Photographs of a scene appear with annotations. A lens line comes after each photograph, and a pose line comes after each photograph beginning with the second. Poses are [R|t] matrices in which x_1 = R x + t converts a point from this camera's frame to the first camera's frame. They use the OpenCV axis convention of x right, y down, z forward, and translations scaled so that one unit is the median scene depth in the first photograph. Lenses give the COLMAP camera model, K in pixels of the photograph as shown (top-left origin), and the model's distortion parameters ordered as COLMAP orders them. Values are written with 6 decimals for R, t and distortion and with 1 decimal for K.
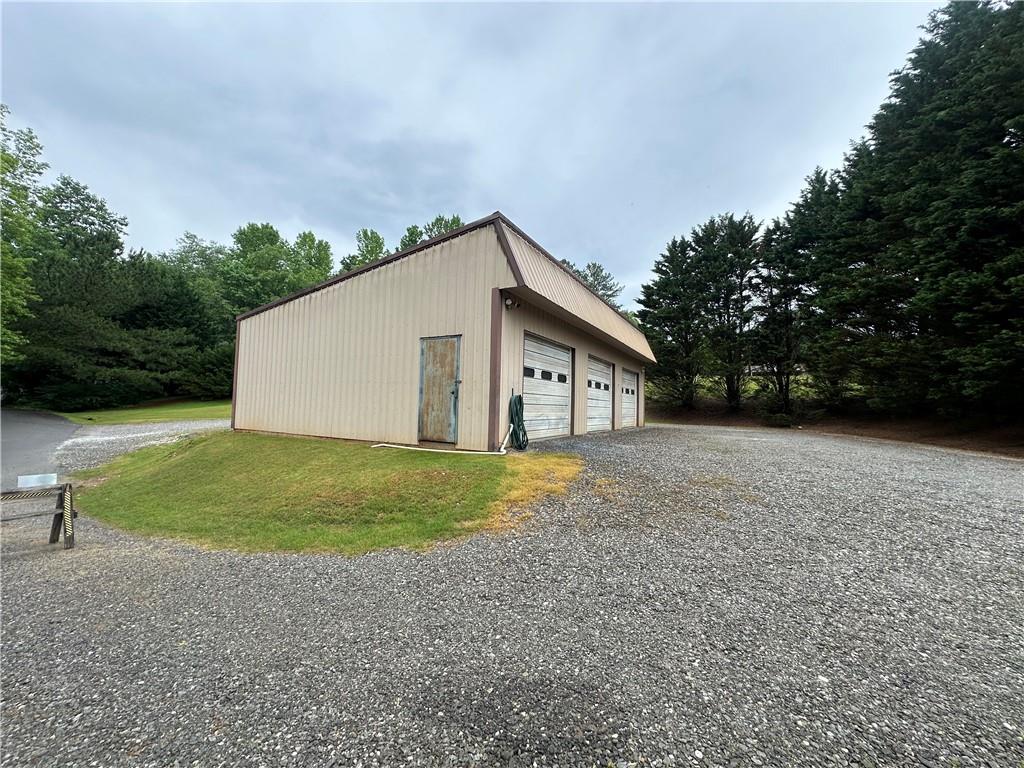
lens RADIAL K [[405.0, 0, 512.0], [0, 405.0, 384.0], [0, 0, 1]] dist [-0.015367, 0.000710]
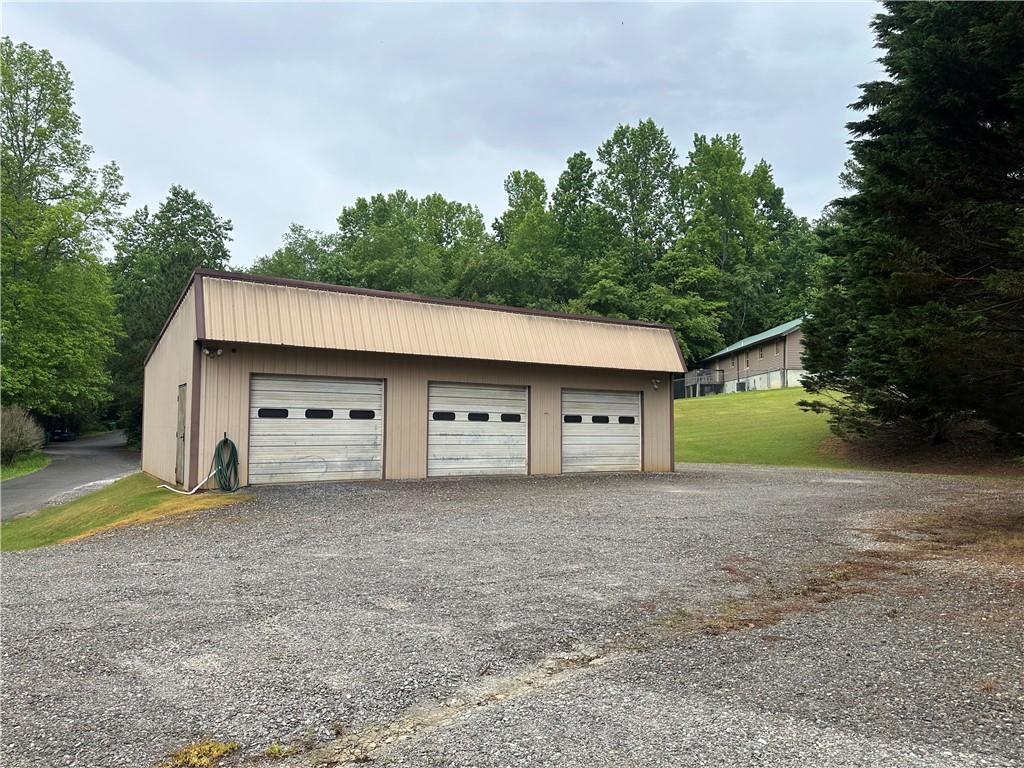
lens RADIAL K [[717.4, 0, 512.0], [0, 717.4, 384.0], [0, 0, 1]] dist [-0.001527, -0.004000]
pose [[0.879089, -0.050802, -0.473943, 0.258064], [0.041755, 0.998689, -0.029599, -0.004083], [0.474825, 0.006231, 0.880058, -0.047216]]
